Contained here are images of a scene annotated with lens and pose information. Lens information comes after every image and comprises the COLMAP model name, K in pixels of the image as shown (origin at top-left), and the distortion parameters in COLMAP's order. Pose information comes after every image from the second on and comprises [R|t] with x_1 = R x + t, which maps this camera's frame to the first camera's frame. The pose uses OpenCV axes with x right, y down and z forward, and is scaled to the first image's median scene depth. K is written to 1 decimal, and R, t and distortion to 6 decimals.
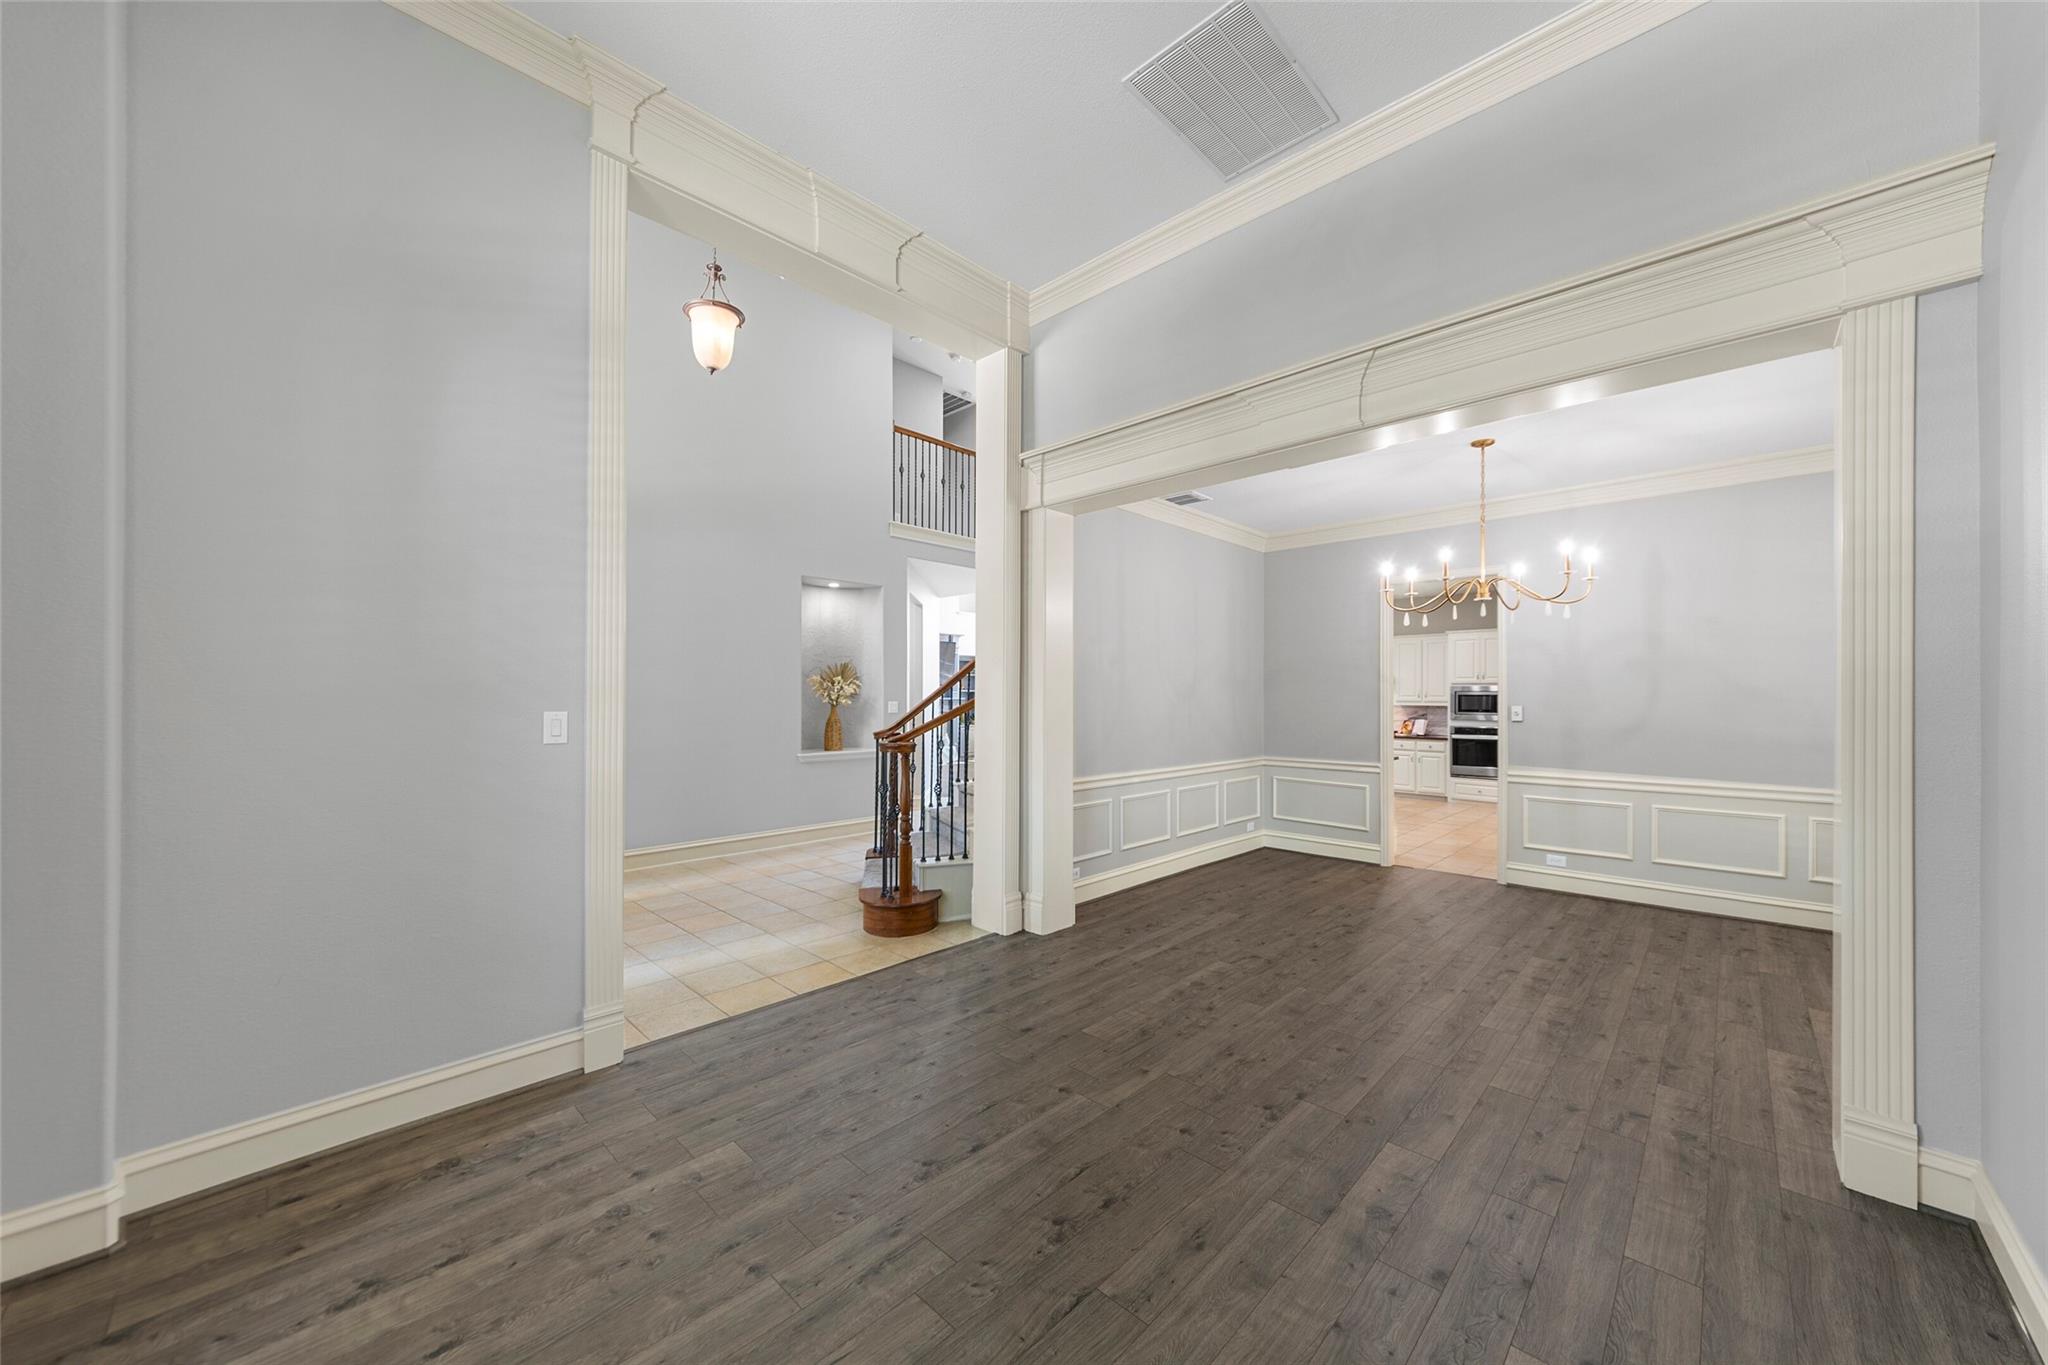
lens RADIAL K [[737.9, 0, 1034.4], [0, 737.9, 685.3], [0, 0, 1]] dist [-0.000280, 0.000089]
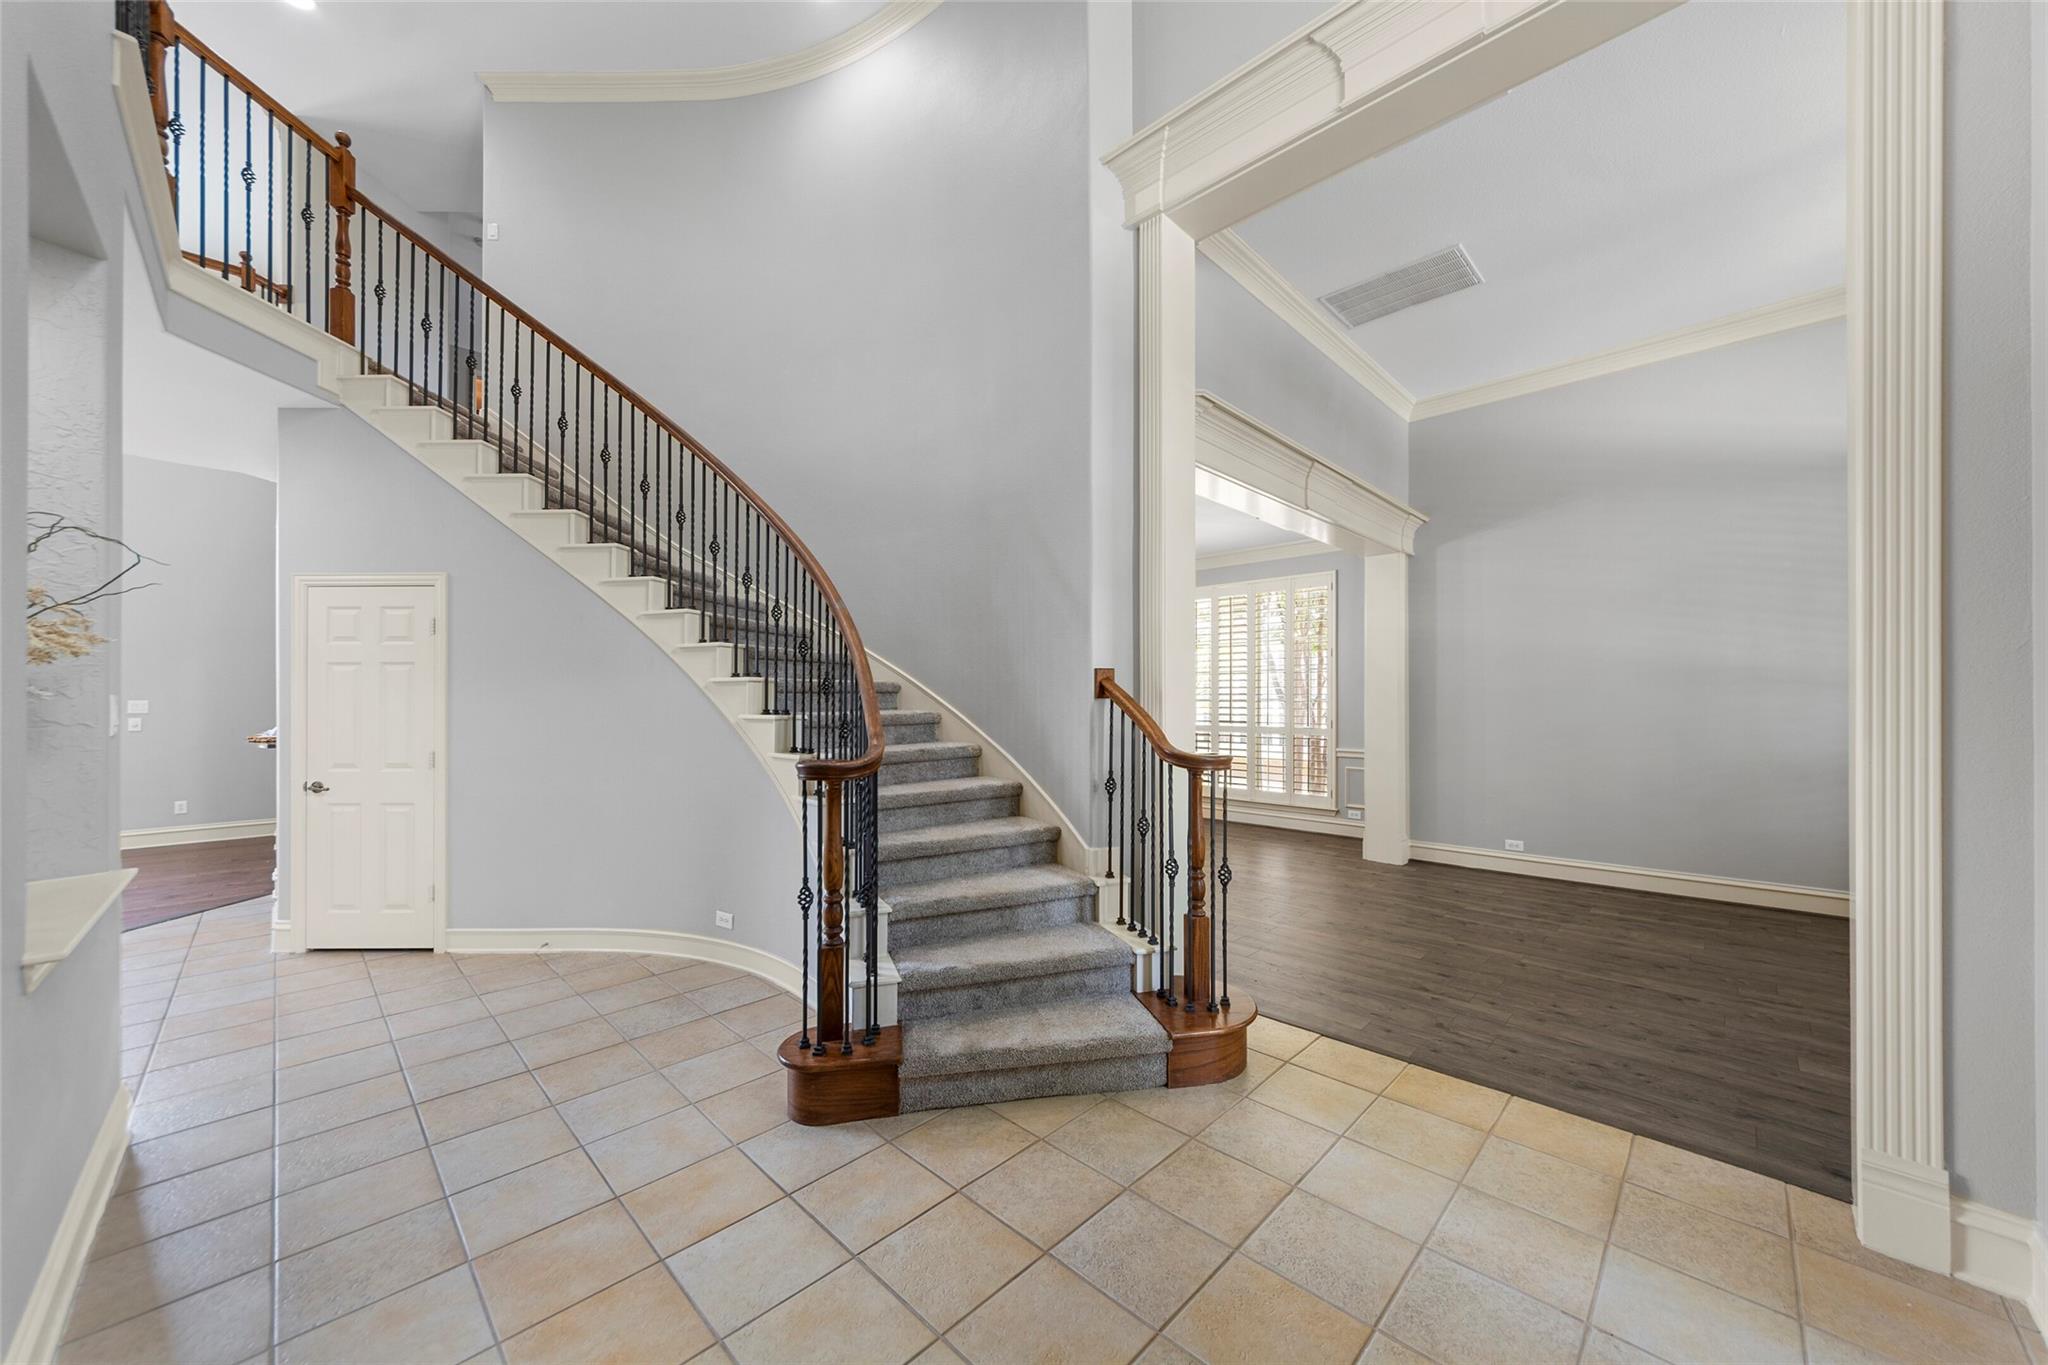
lens RADIAL K [[737.9, 0, 1027.7], [0, 737.9, 695.5], [0, 0, 1]] dist [-0.000280, 0.000089]
pose [[0.000692, 0.002191, 0.999997, -1.342629], [-0.016329, 0.999864, -0.002180, 0.047343], [-0.999866, -0.016328, 0.000727, 1.902091]]
